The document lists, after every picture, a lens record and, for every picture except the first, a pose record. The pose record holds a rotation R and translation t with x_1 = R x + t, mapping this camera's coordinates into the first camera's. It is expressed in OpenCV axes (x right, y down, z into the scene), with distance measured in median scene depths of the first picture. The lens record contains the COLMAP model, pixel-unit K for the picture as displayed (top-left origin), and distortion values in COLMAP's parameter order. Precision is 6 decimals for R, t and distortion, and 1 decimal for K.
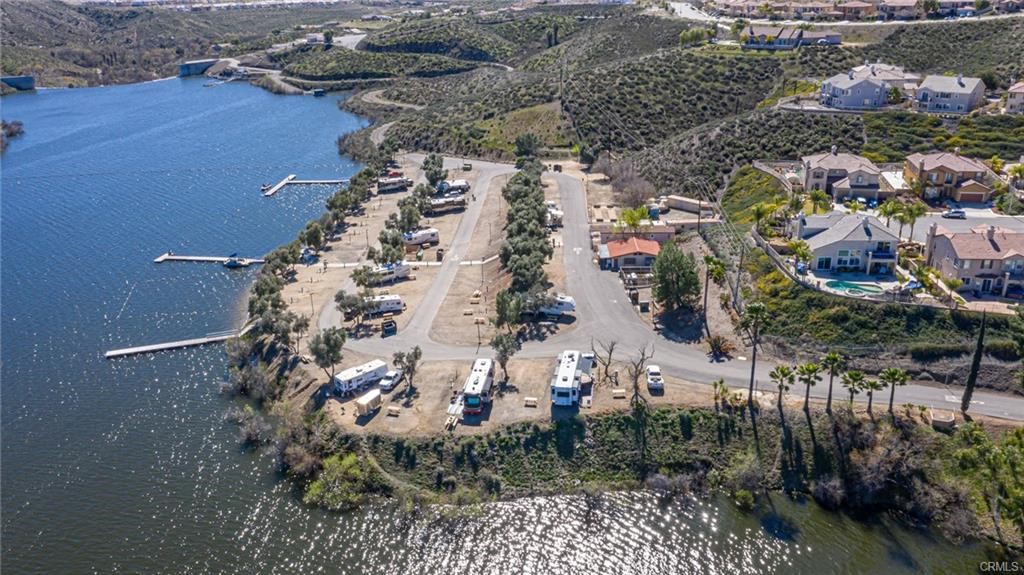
lens RADIAL K [[827.7, 0, 512.0], [0, 827.7, 287.5], [0, 0, 1]] dist [-0.007136, 0.003847]
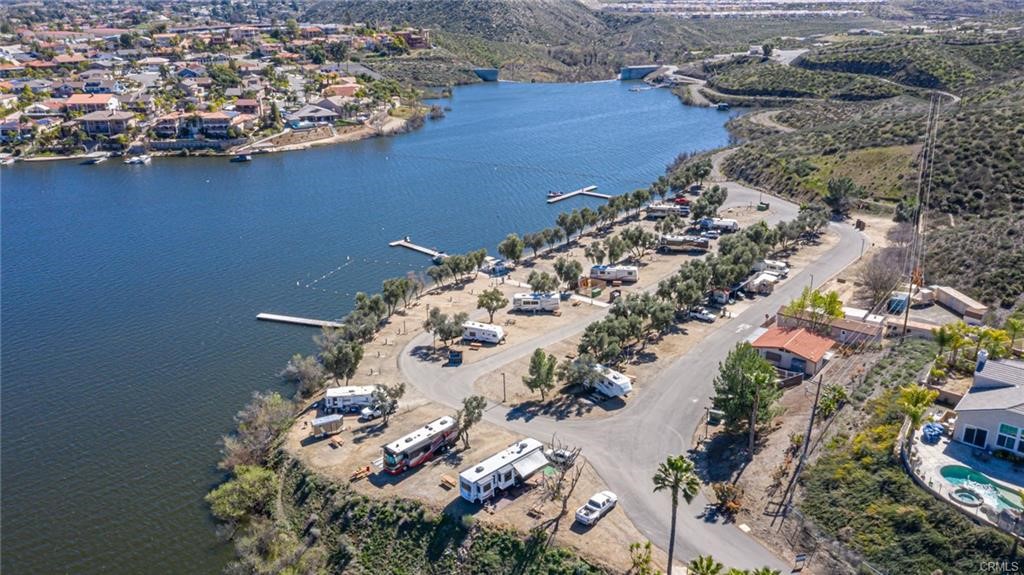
lens RADIAL K [[827.7, 0, 512.0], [0, 827.7, 287.5], [0, 0, 1]] dist [-0.007136, 0.003847]
pose [[0.803762, 0.212316, -0.555778, 0.158955], [-0.217870, 0.974305, 0.057118, -0.037736], [0.553624, 0.075178, 0.829367, 0.099214]]
